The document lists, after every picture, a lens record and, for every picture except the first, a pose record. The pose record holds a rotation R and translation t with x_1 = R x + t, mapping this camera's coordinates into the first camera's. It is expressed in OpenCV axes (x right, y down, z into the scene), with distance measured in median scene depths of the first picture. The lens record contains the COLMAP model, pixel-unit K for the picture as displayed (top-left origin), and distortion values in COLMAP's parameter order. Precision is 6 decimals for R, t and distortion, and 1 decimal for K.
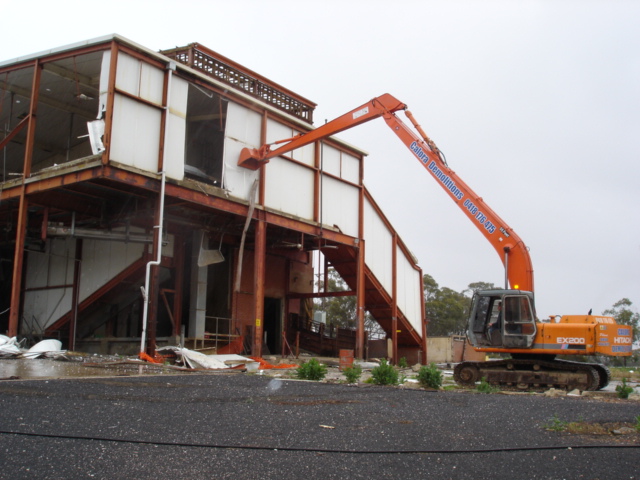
lens RADIAL K [[717.2, 0, 320.0], [0, 717.2, 240.0], [0, 0, 1]] dist [-0.081346, -0.002085]
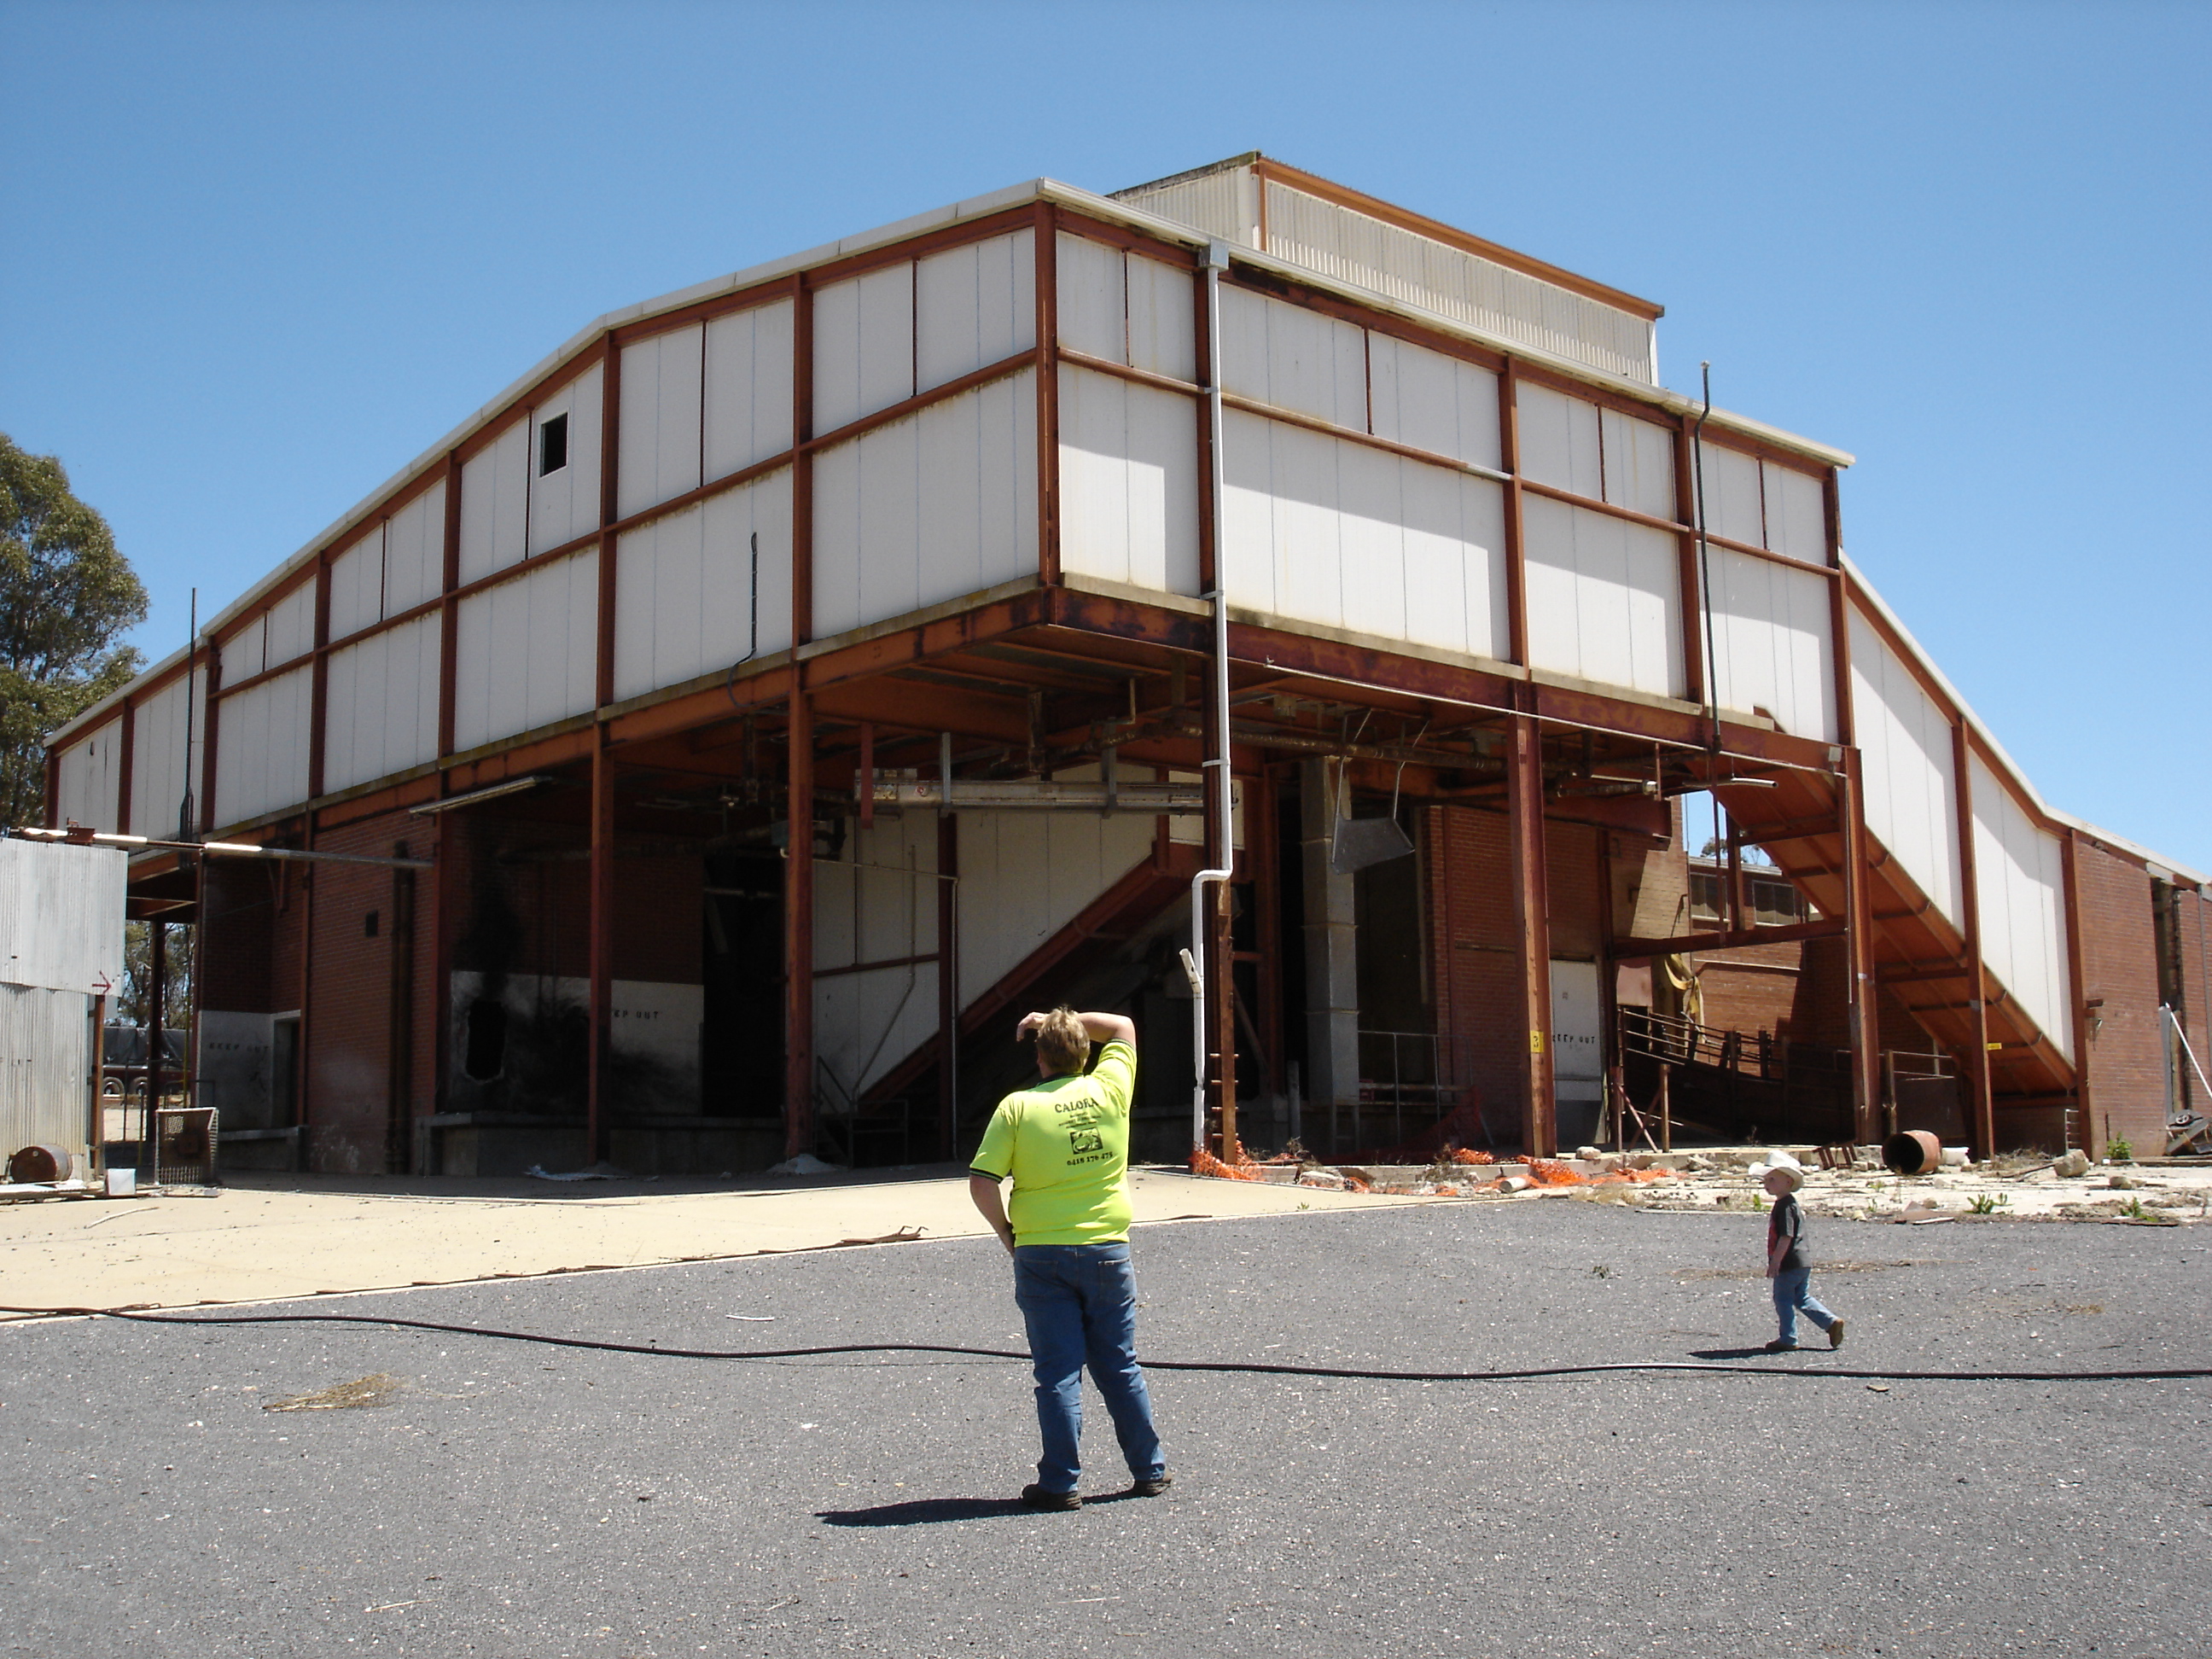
lens RADIAL K [[2526.4, 0, 1106.0], [0, 2526.4, 829.5], [0, 0, 1]] dist [-0.053841, -0.187708]
pose [[0.974382, -0.064679, -0.215397, -0.023275], [0.071073, 0.997227, 0.022062, -0.013387], [0.213372, -0.036806, 0.976277, -0.101536]]
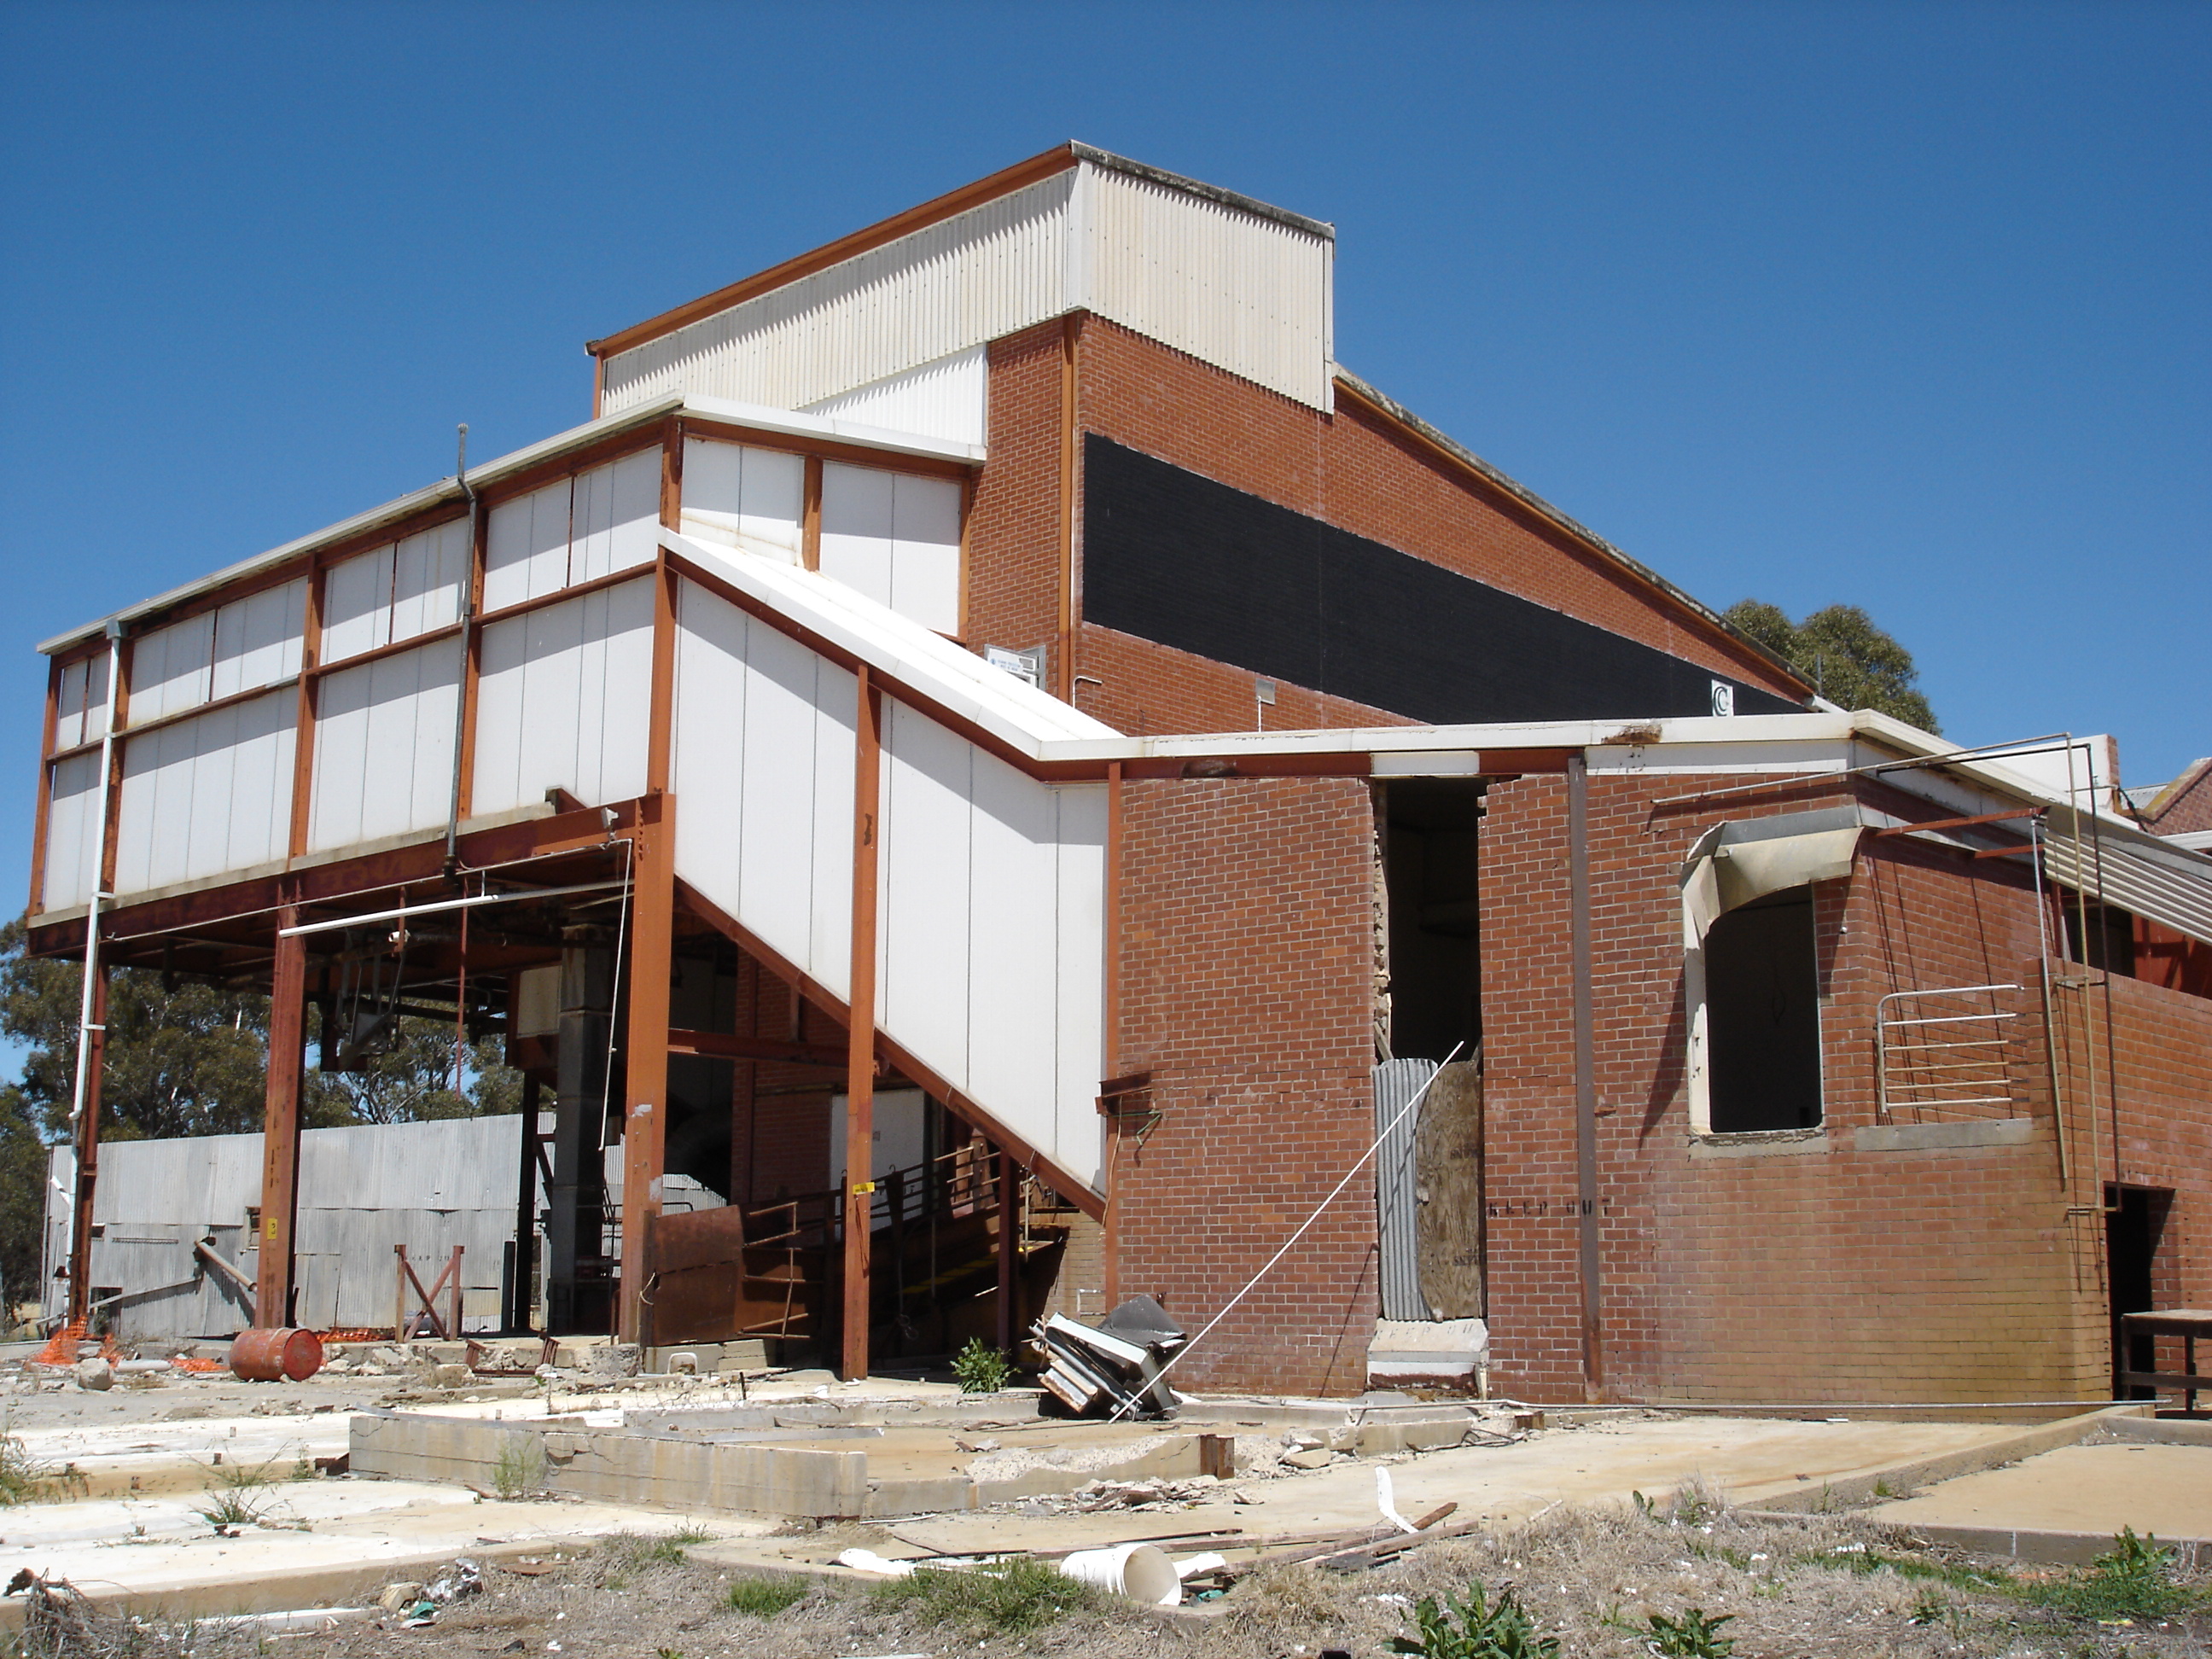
lens RADIAL K [[2478.7, 0, 1106.0], [0, 2478.7, 829.5], [0, 0, 1]] dist [-0.081346, -0.002085]
pose [[-0.128300, -0.202247, -0.970894, 0.851470], [0.170017, 0.960006, -0.222446, 0.221606], [0.977053, -0.193608, -0.088784, 1.323060]]
